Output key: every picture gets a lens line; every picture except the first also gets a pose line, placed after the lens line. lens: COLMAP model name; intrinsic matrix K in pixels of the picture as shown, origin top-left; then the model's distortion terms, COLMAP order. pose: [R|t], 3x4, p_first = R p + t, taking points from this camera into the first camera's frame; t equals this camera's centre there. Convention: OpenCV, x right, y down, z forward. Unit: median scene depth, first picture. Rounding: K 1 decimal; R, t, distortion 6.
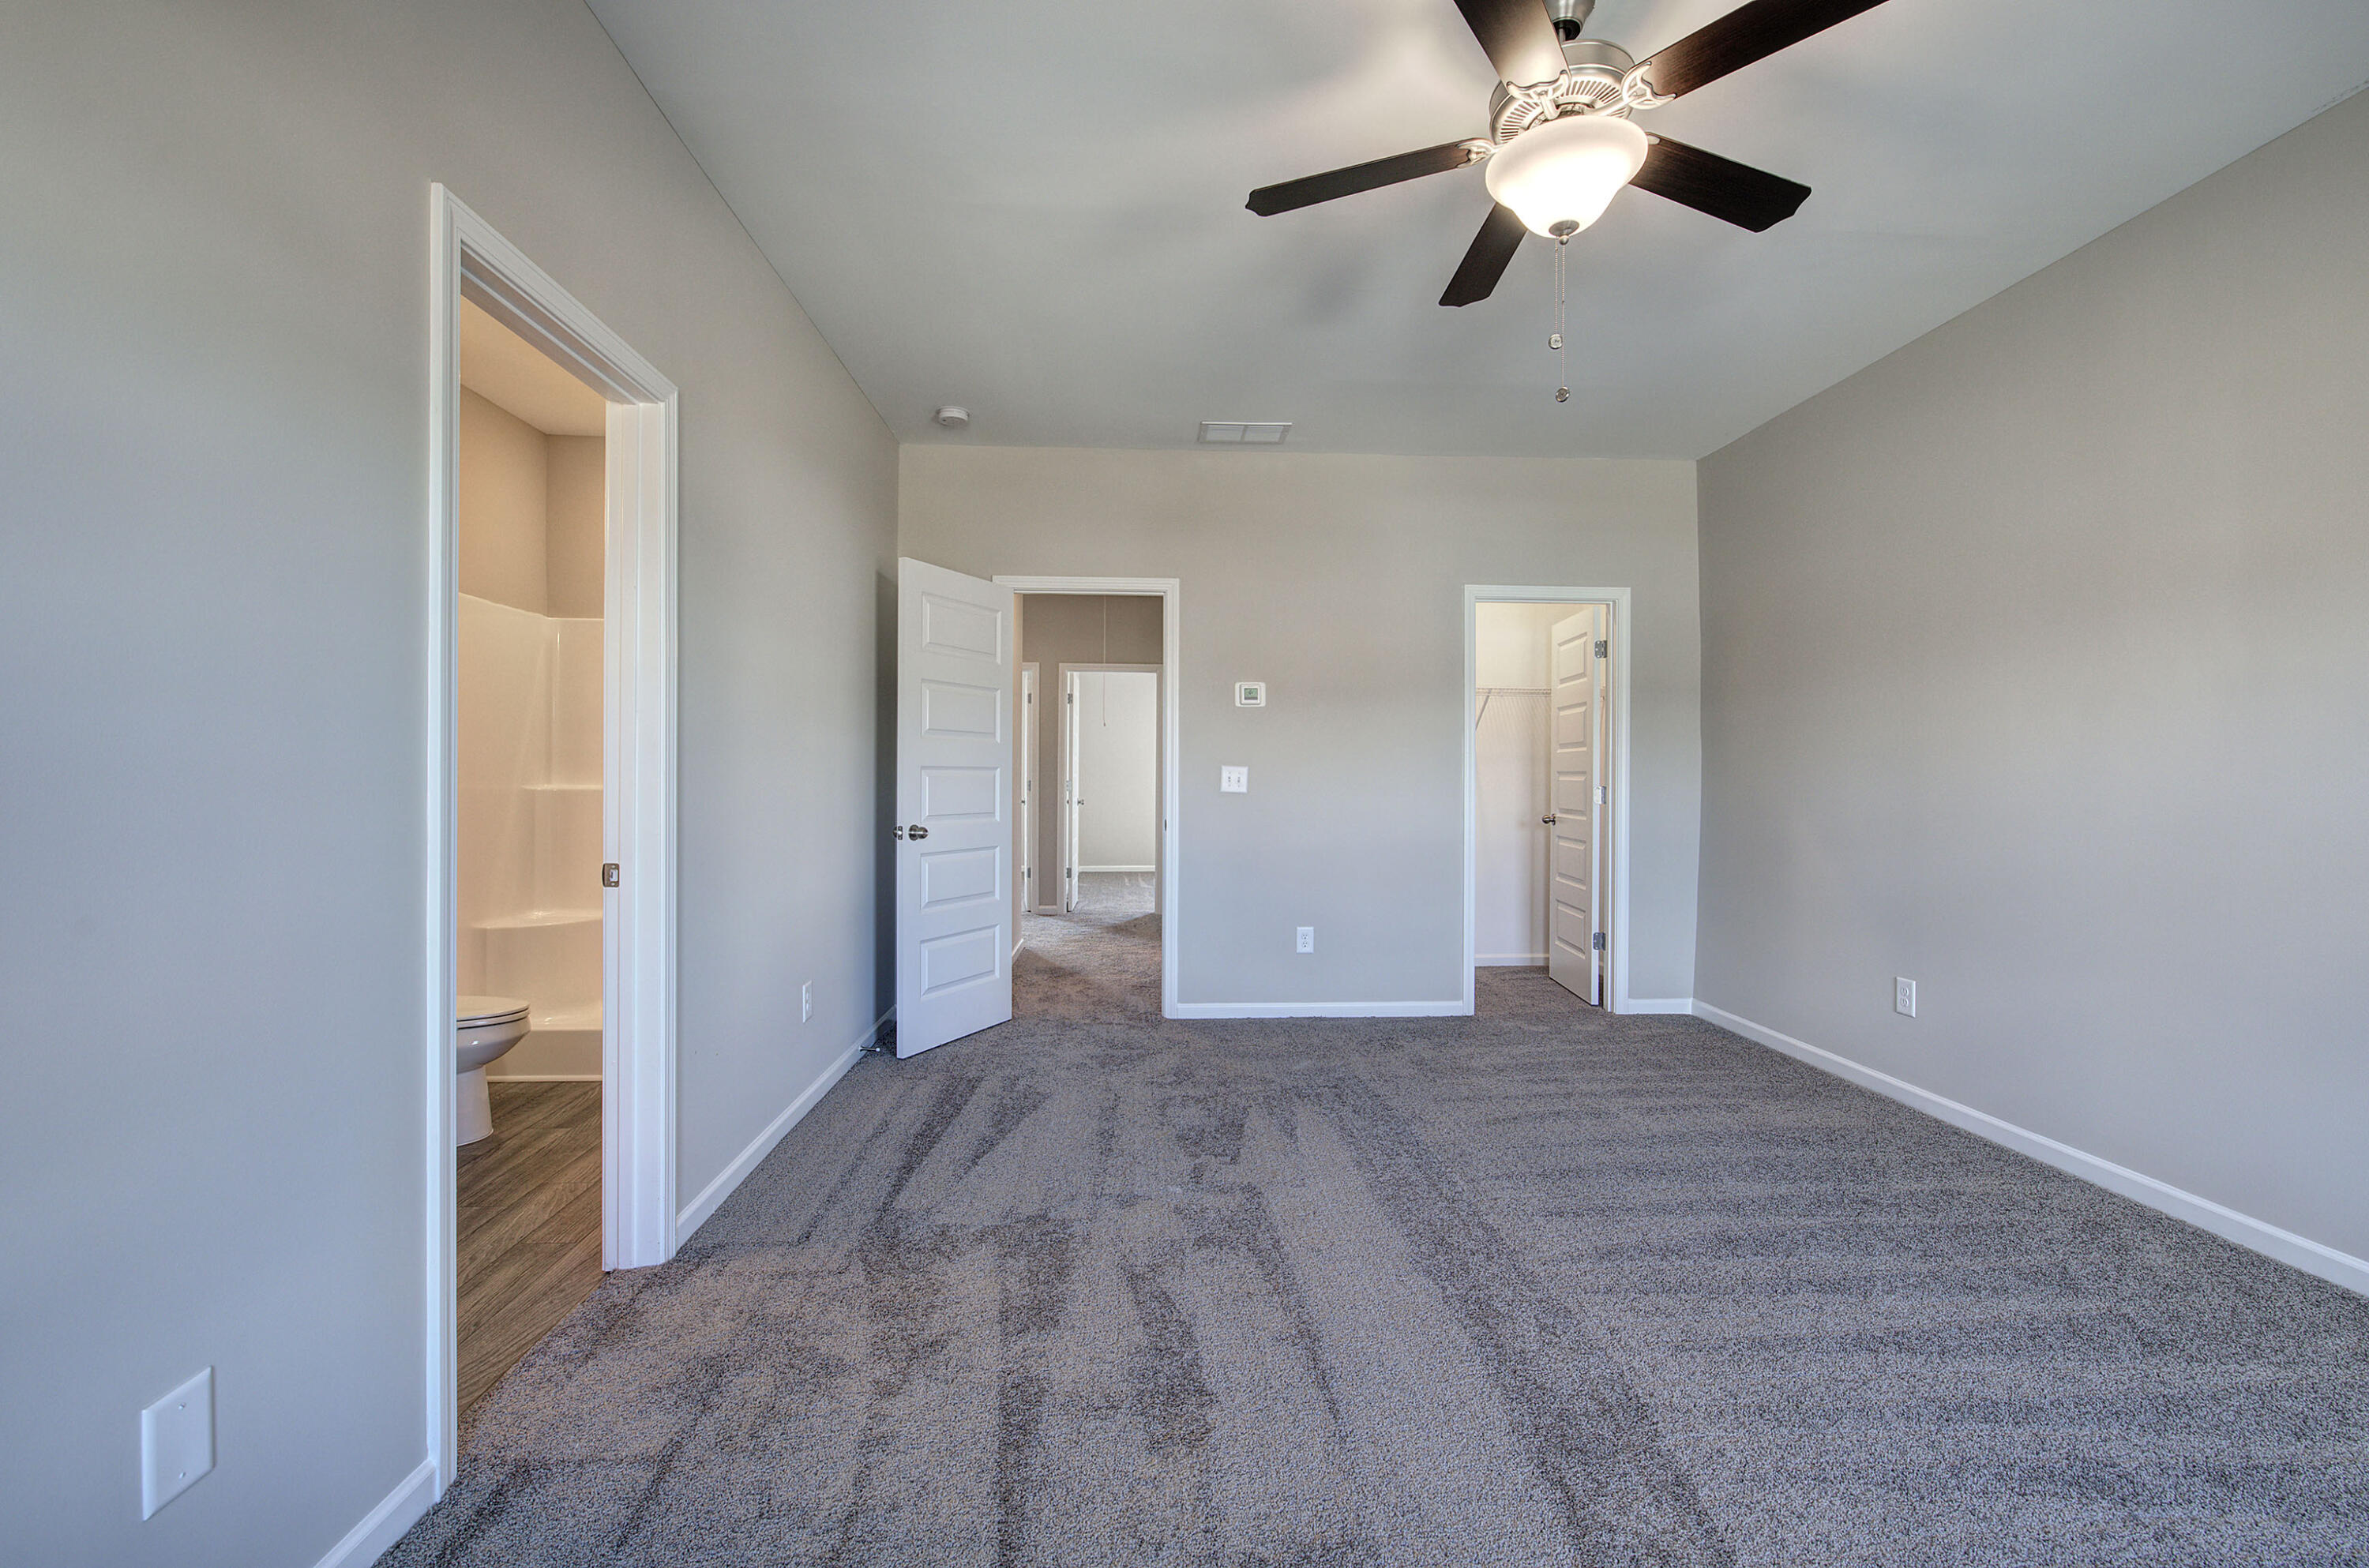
lens RADIAL K [[999.0, 0, 1183.8], [0, 999.0, 777.8], [0, 0, 1]] dist [-0.007490, 0.000139]
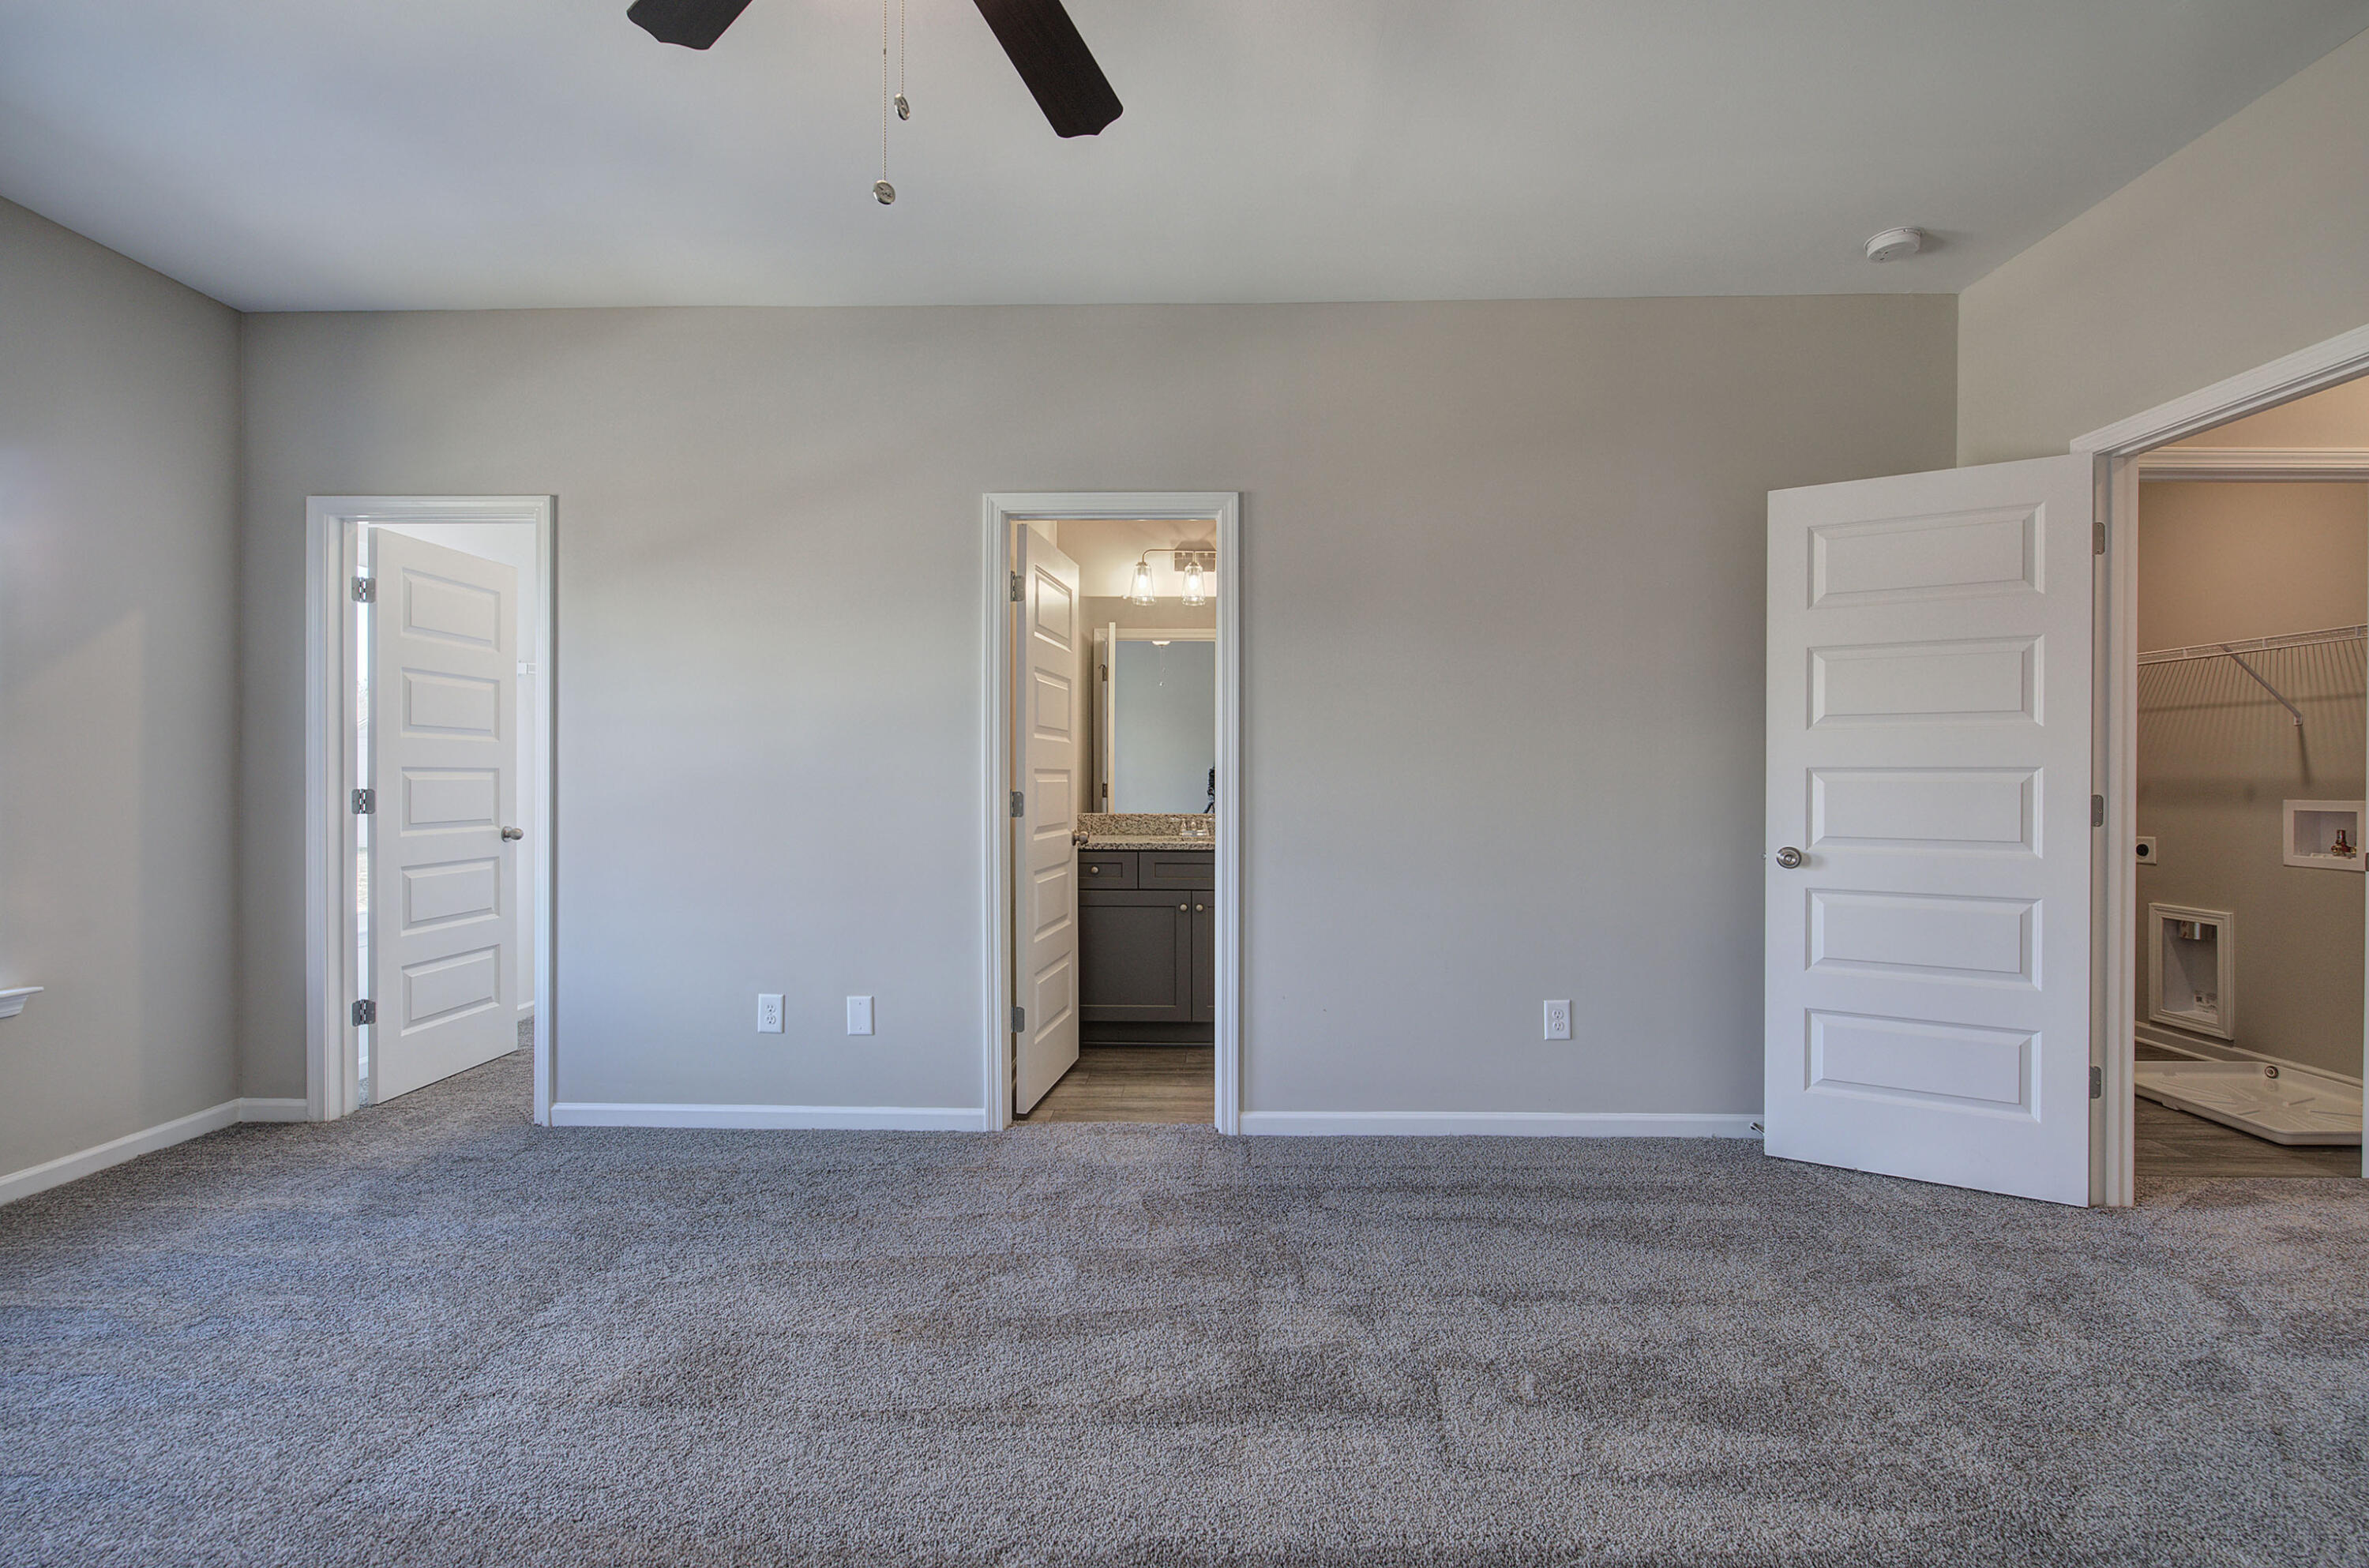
lens RADIAL K [[999.0, 0, 1188.2], [0, 999.0, 784.0], [0, 0, 1]] dist [-0.007490, 0.000139]
pose [[-0.063407, -0.003318, -0.997982, 0.620254], [-0.010353, 0.999943, -0.002667, 0.007826], [0.997934, 0.010163, -0.063438, 0.756720]]
